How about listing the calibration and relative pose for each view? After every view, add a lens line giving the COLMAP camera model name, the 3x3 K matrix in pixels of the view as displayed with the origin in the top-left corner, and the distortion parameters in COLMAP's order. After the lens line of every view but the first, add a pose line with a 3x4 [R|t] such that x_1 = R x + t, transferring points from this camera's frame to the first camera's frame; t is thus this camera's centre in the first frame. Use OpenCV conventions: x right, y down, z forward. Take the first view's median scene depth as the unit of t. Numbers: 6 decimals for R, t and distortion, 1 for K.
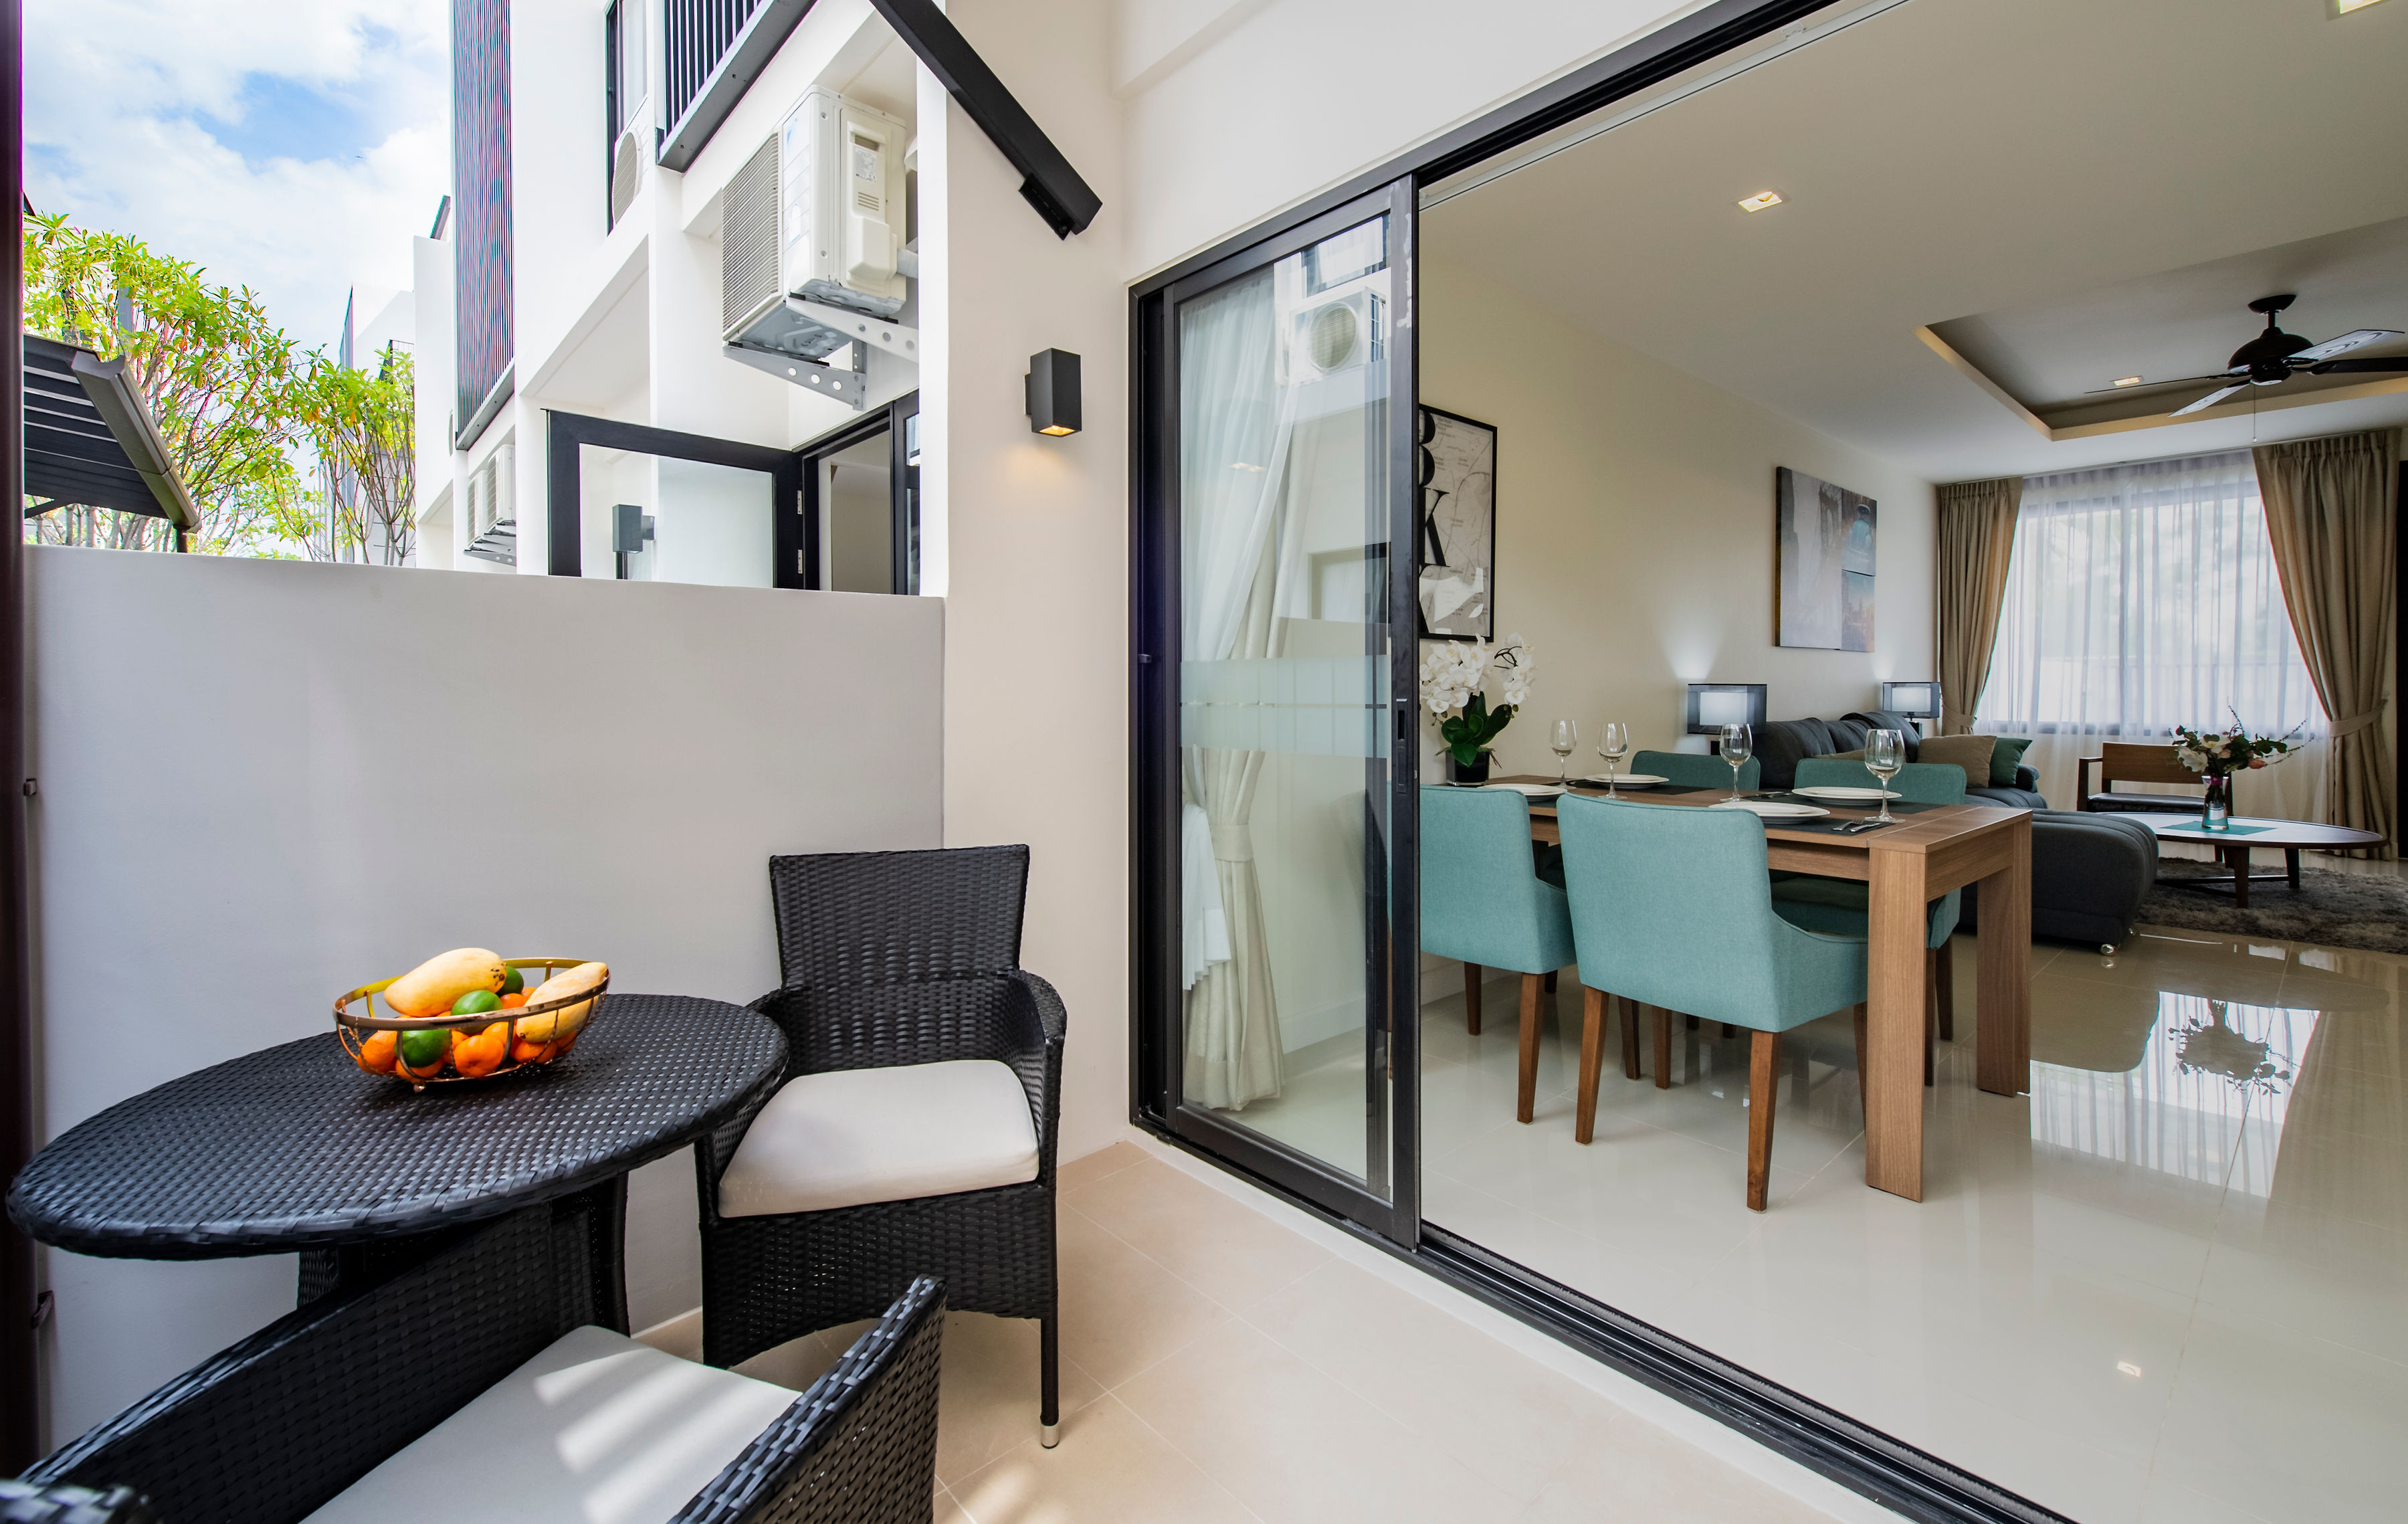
lens RADIAL K [[1029.3, 0, 1085.8], [0, 1029.3, 694.2], [0, 0, 1]] dist [0.006431, -0.000333]
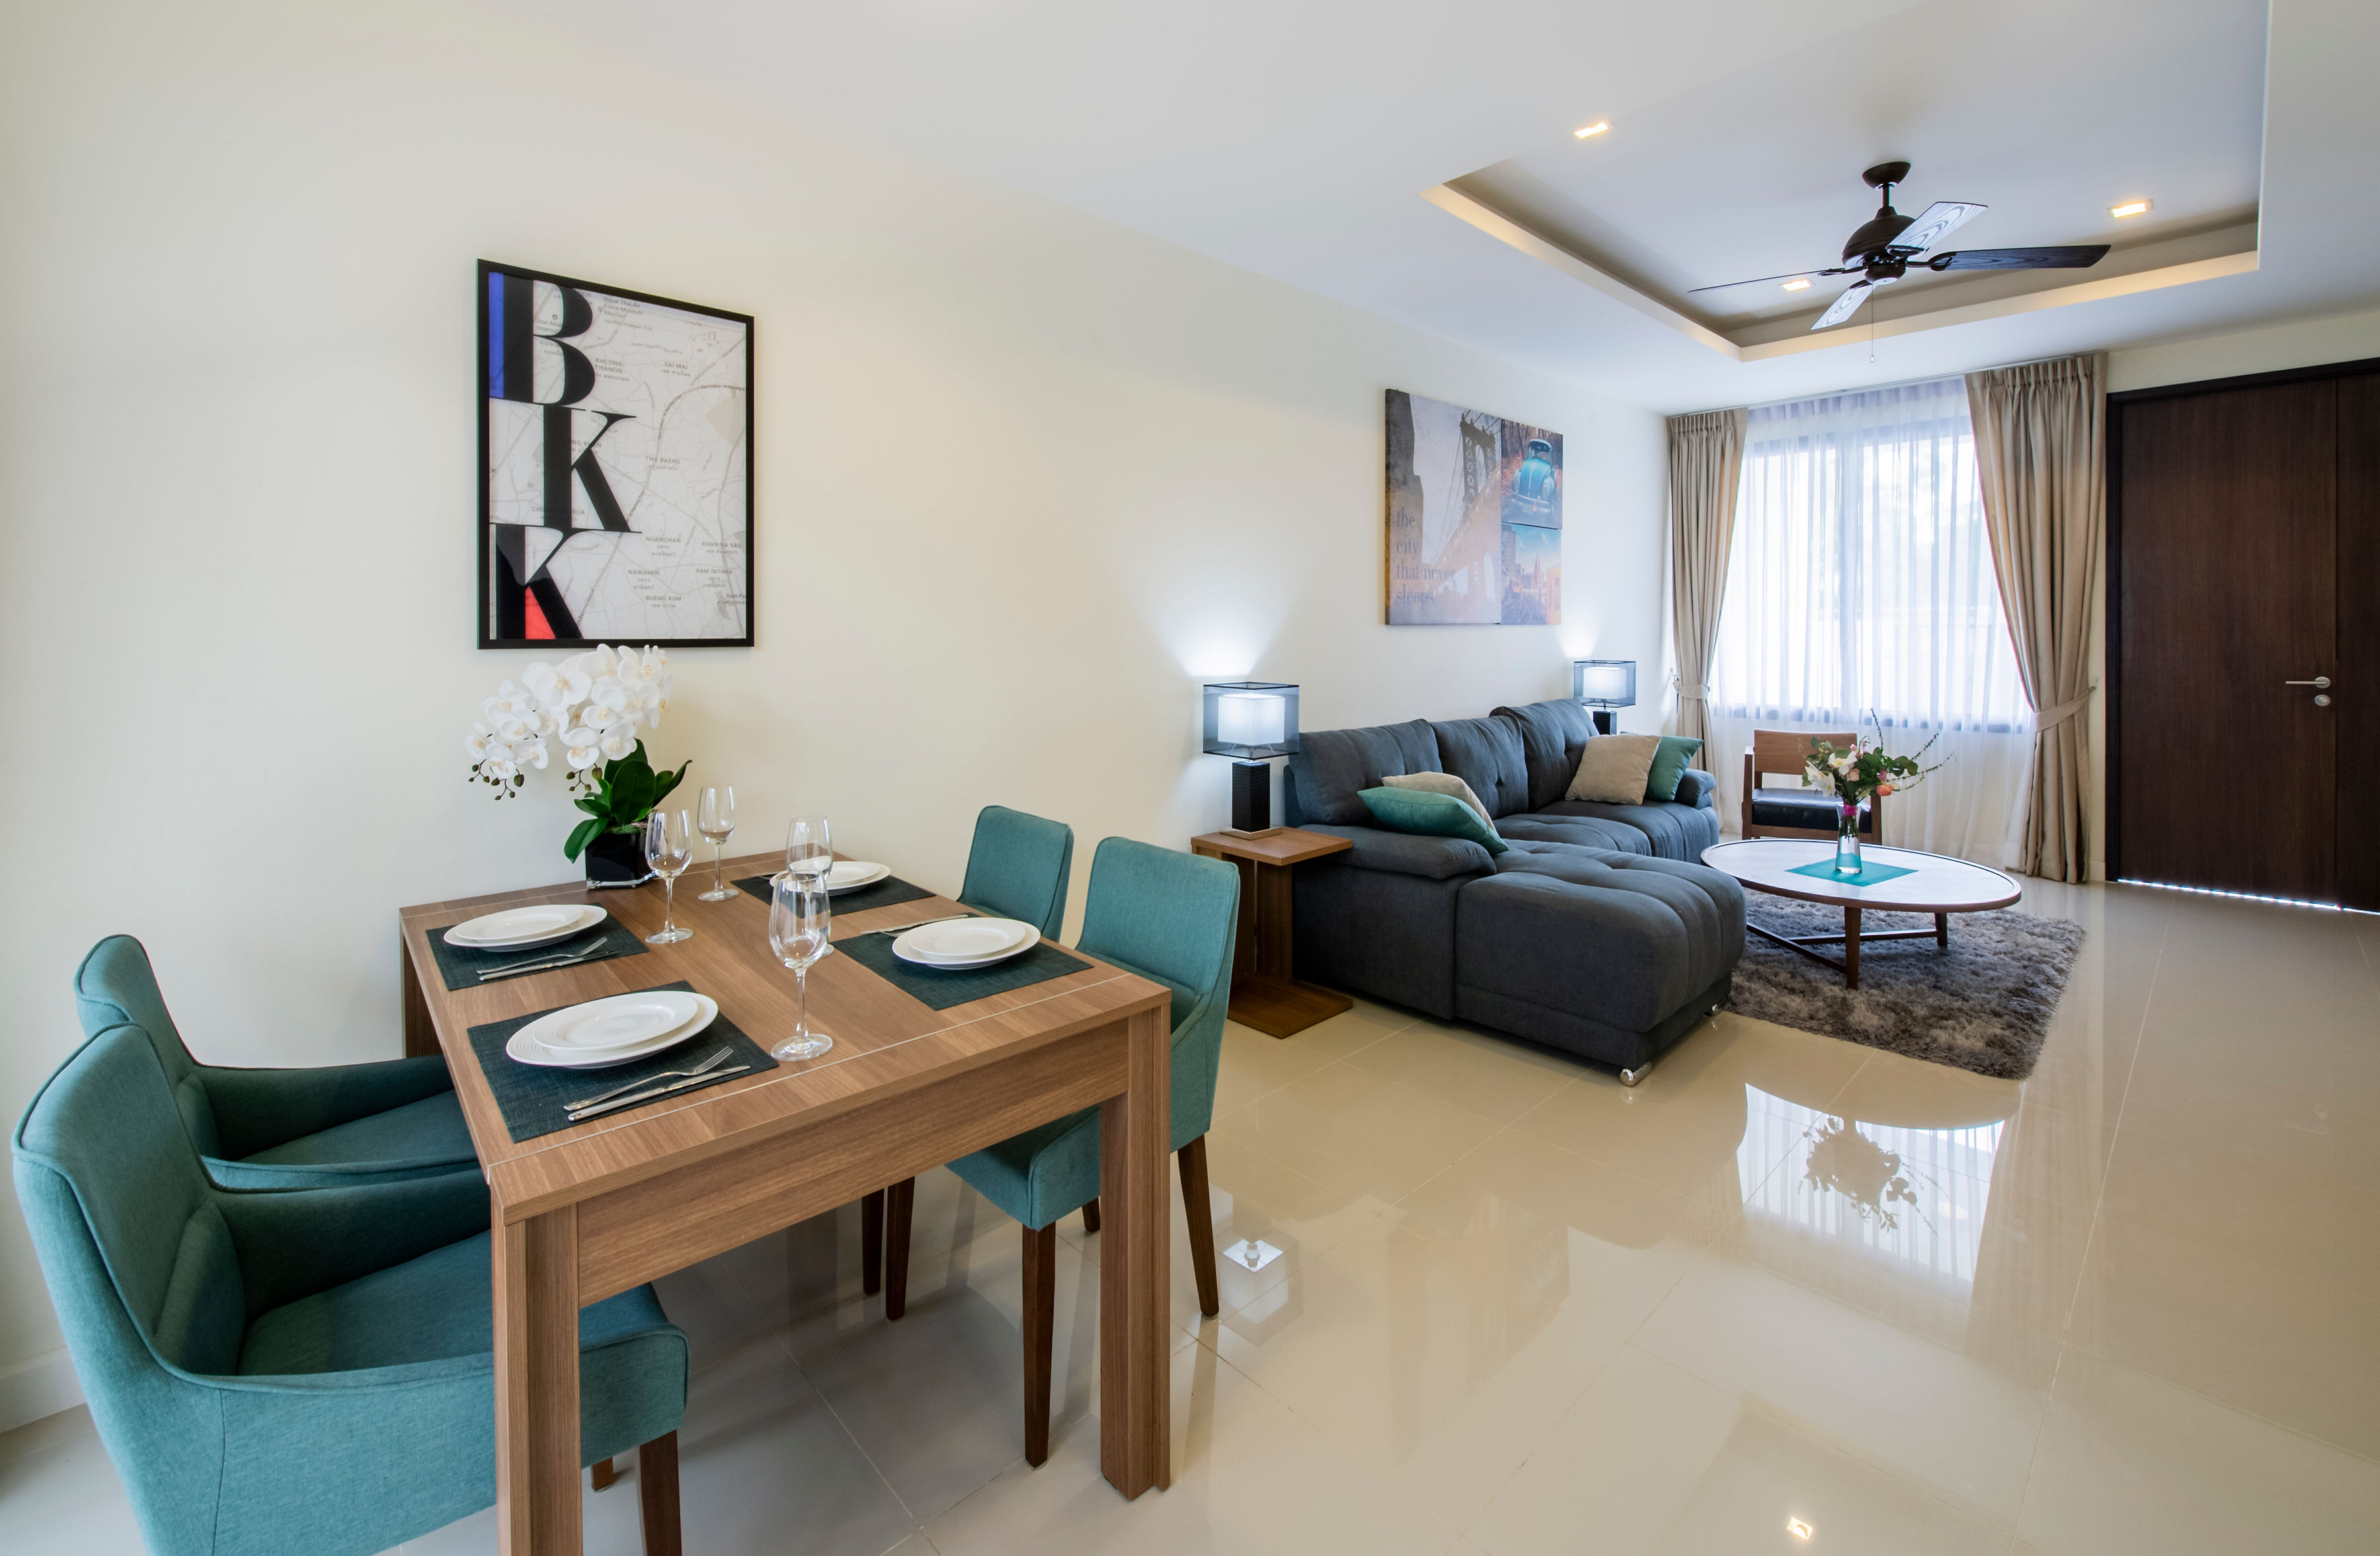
lens RADIAL K [[1070.0, 0, 1207.3], [0, 1070.0, 647.9], [0, 0, 1]] dist [-0.004762, -0.000719]
pose [[0.995872, -0.009802, 0.090243, 0.482504], [0.008168, 0.999796, 0.018457, -0.046289], [-0.090406, -0.017643, 0.995749, 0.230587]]
